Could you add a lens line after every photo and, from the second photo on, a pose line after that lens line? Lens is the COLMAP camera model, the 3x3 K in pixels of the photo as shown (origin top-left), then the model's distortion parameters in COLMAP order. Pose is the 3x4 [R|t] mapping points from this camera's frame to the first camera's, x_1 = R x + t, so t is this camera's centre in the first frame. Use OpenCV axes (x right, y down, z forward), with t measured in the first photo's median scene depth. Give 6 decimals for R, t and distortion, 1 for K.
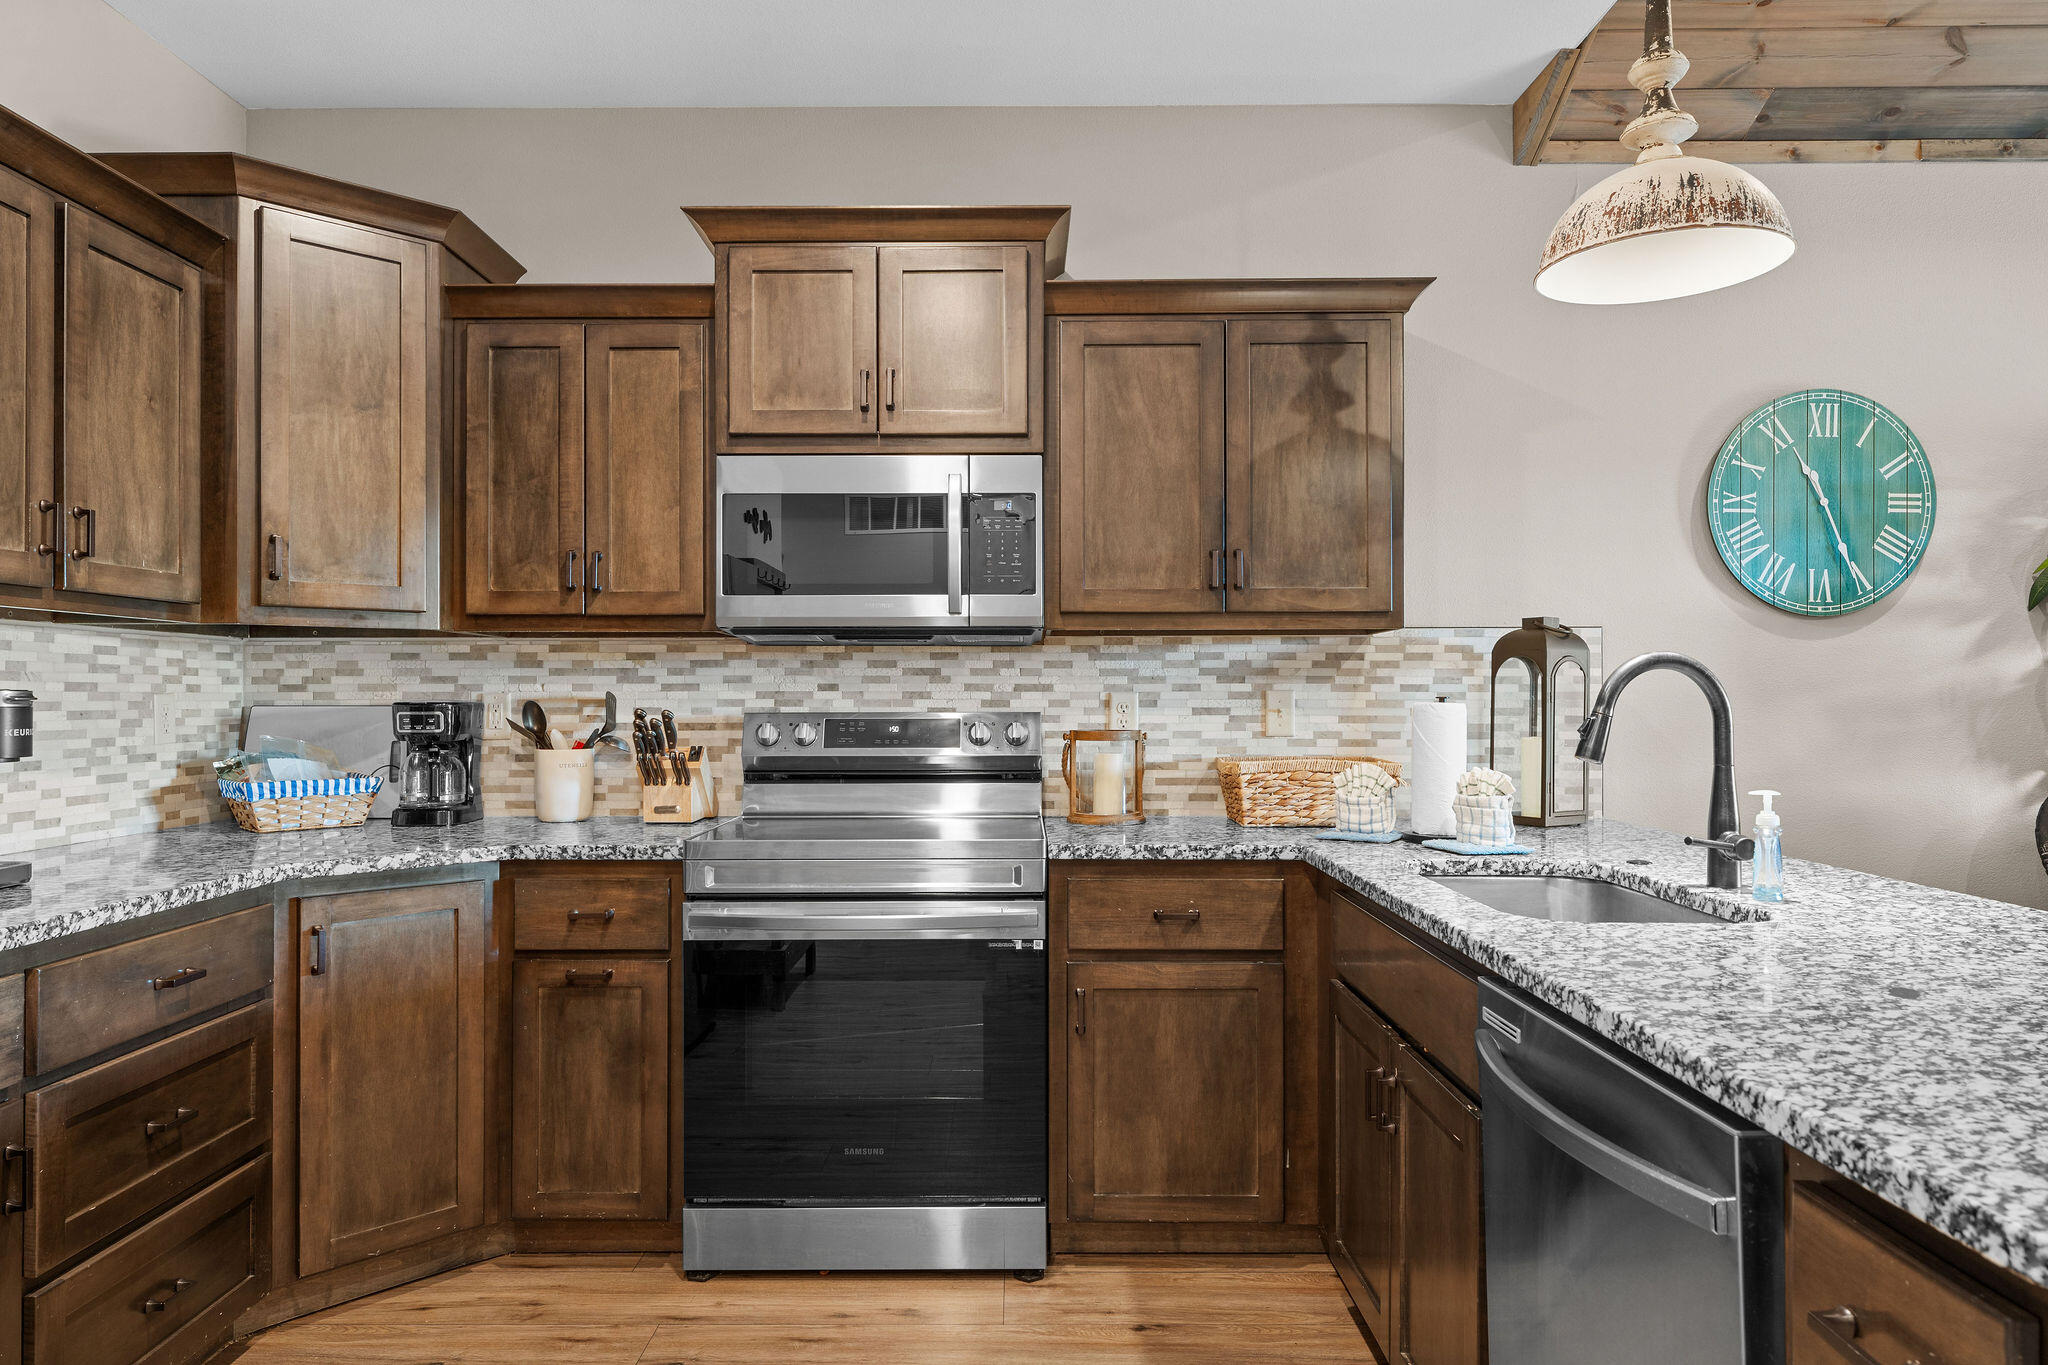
lens RADIAL K [[1293.4, 0, 1011.3], [0, 1293.4, 686.3], [0, 0, 1]] dist [0.002161, -0.000296]
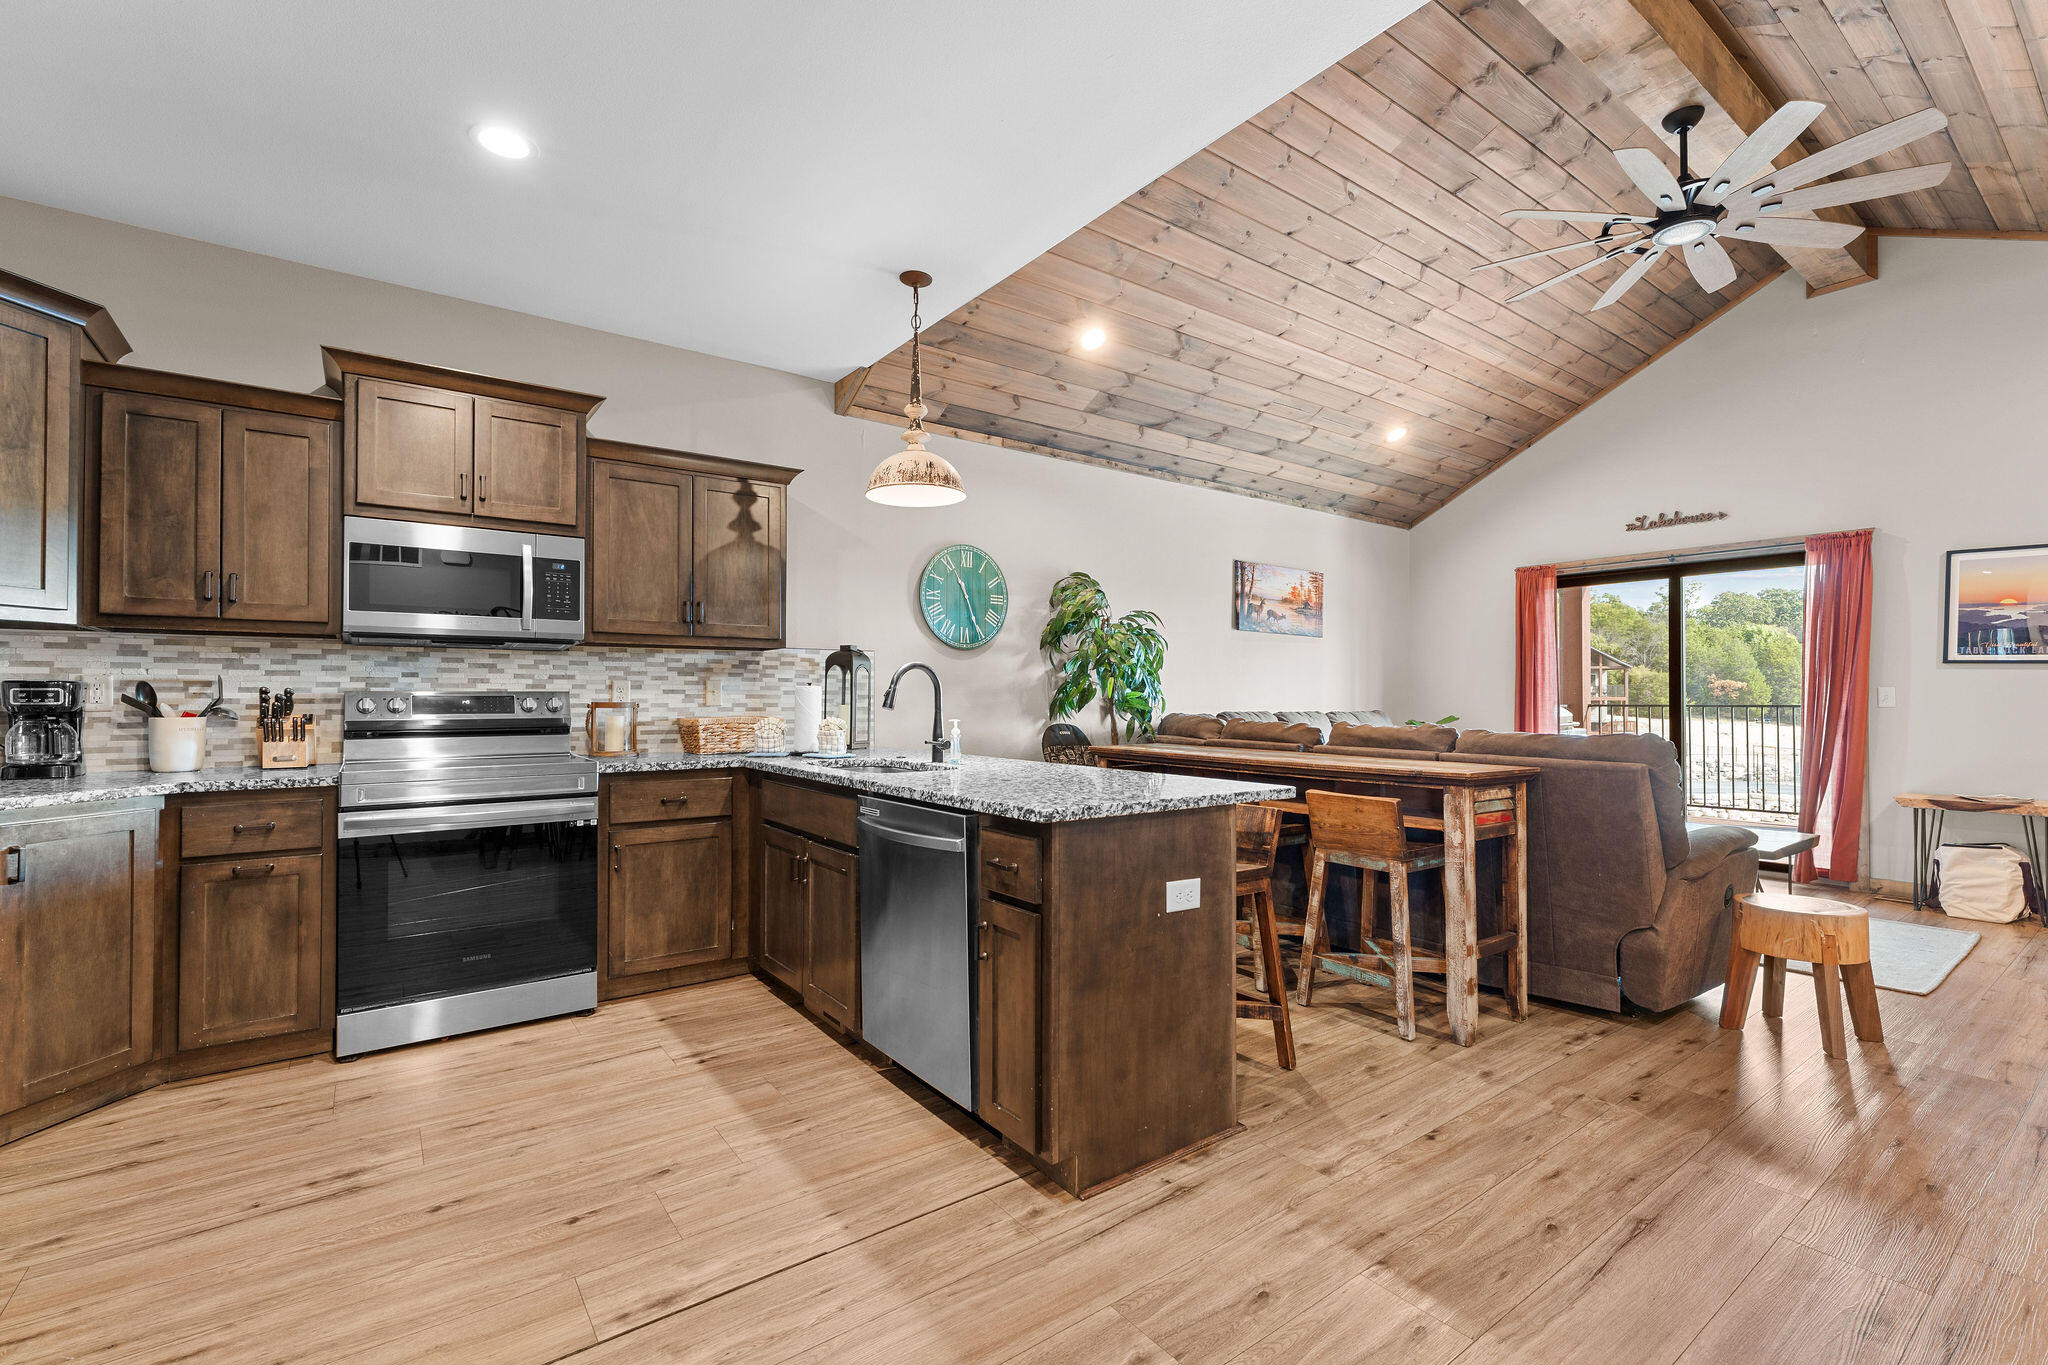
lens RADIAL K [[888.2, 0, 1013.2], [0, 888.2, 681.7], [0, 0, 1]] dist [-0.003072, -0.000189]
pose [[0.804044, 0.011302, 0.594462, -0.209788], [-0.005517, 0.999918, -0.011548, 0.018571], [-0.594544, 0.006005, 0.804041, -0.264802]]
